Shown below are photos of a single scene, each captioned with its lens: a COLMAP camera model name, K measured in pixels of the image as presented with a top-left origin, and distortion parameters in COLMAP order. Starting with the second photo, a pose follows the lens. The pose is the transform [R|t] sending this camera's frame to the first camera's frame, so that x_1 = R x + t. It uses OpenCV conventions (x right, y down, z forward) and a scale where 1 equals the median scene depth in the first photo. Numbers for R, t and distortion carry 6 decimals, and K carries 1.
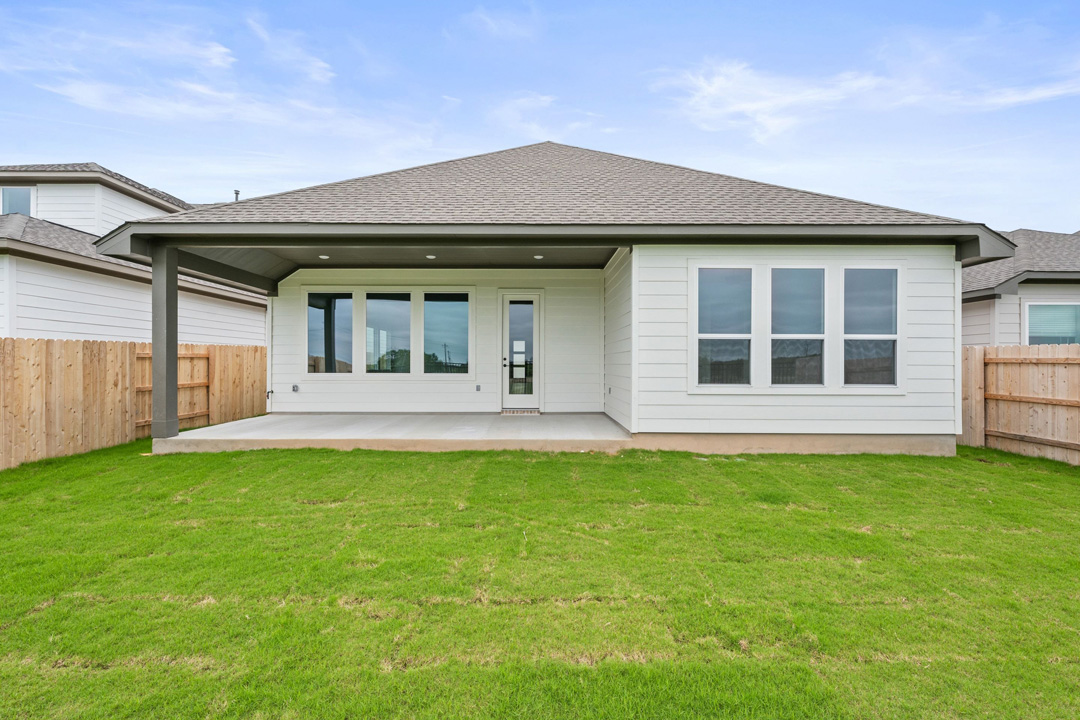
lens RADIAL K [[480.7, 0, 540.8], [0, 480.7, 358.6], [0, 0, 1]] dist [-0.001196, 0.000985]
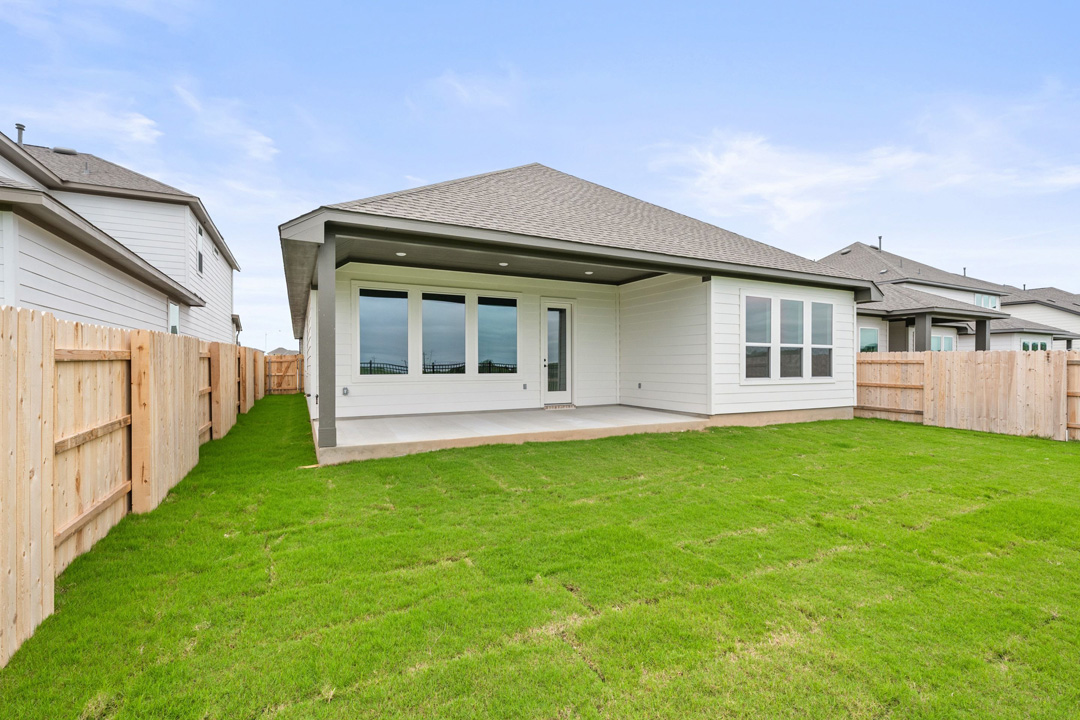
lens RADIAL K [[480.7, 0, 545.7], [0, 480.7, 366.3], [0, 0, 1]] dist [-0.001196, 0.000985]
pose [[0.890799, -0.004954, 0.454371, -0.808360], [-0.001840, 0.999893, 0.014510, -0.000905], [-0.454394, -0.013761, 0.890694, 0.007713]]
